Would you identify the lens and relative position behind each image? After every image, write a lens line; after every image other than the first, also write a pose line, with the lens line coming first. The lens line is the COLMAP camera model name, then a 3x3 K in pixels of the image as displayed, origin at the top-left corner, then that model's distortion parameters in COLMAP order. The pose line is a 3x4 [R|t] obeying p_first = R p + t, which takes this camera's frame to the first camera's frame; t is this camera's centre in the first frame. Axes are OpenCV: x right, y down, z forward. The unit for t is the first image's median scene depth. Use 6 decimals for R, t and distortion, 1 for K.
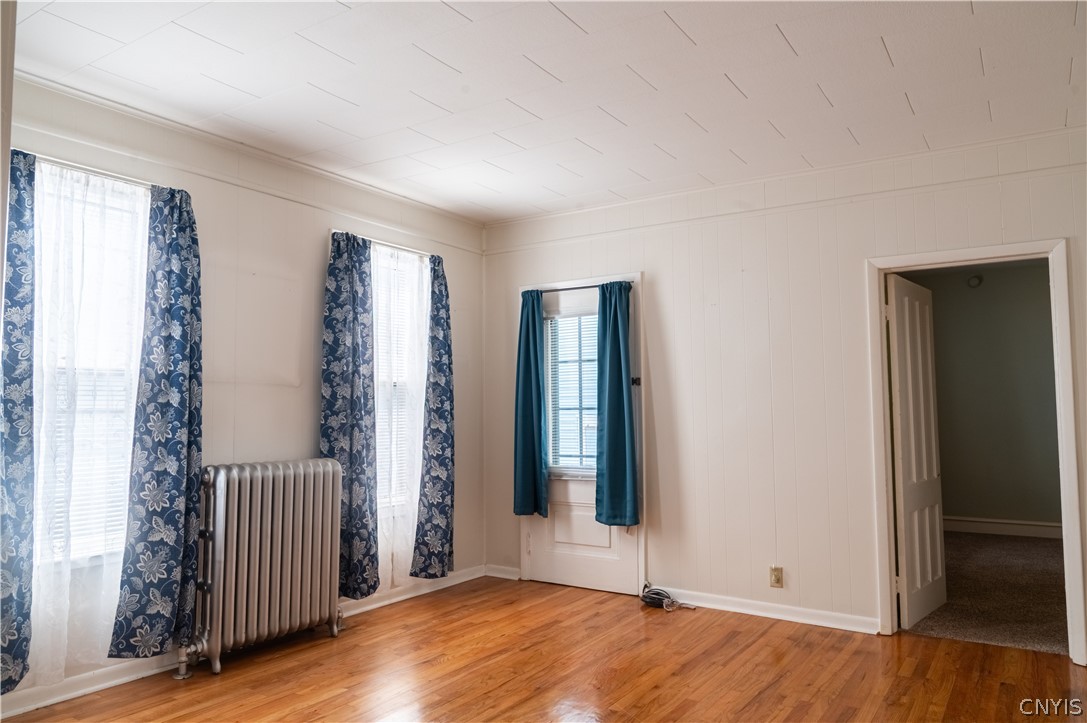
lens RADIAL K [[745.6, 0, 544.2], [0, 745.6, 359.8], [0, 0, 1]] dist [-0.018808, 0.005013]
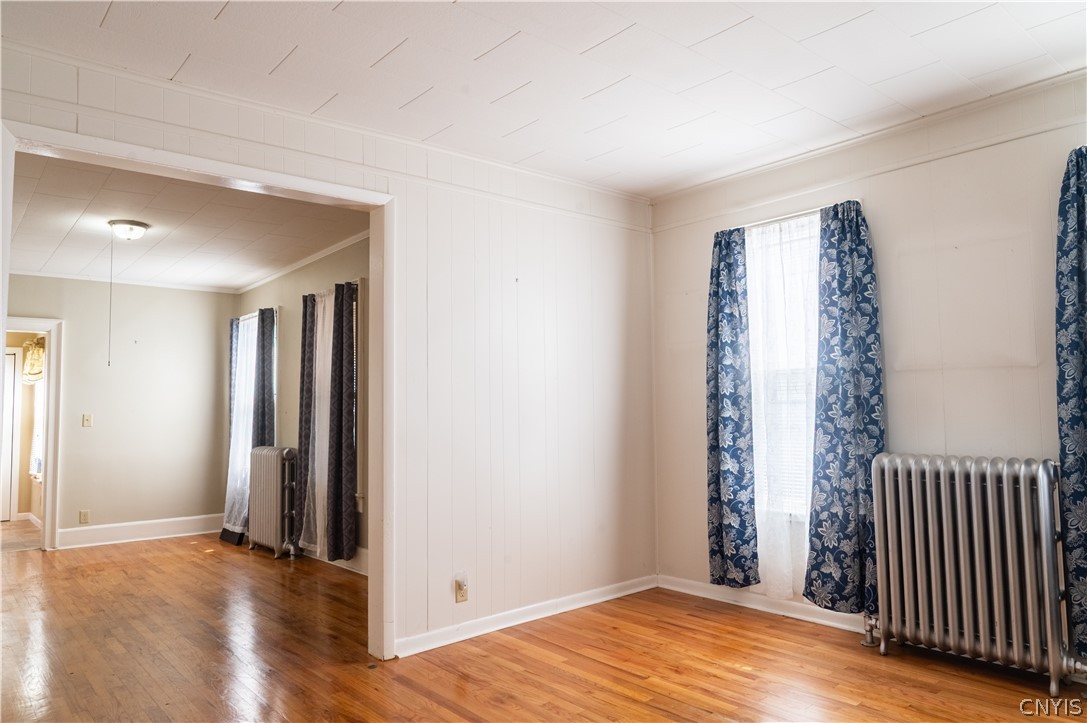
lens RADIAL K [[726.1, 0, 544.9], [0, 726.1, 358.3], [0, 0, 1]] dist [-0.045268, -0.000796]
pose [[-0.279436, -0.058733, -0.958366, 0.702253], [0.081092, 0.993118, -0.084507, 0.062661], [0.956734, -0.101330, -0.272750, 0.906041]]
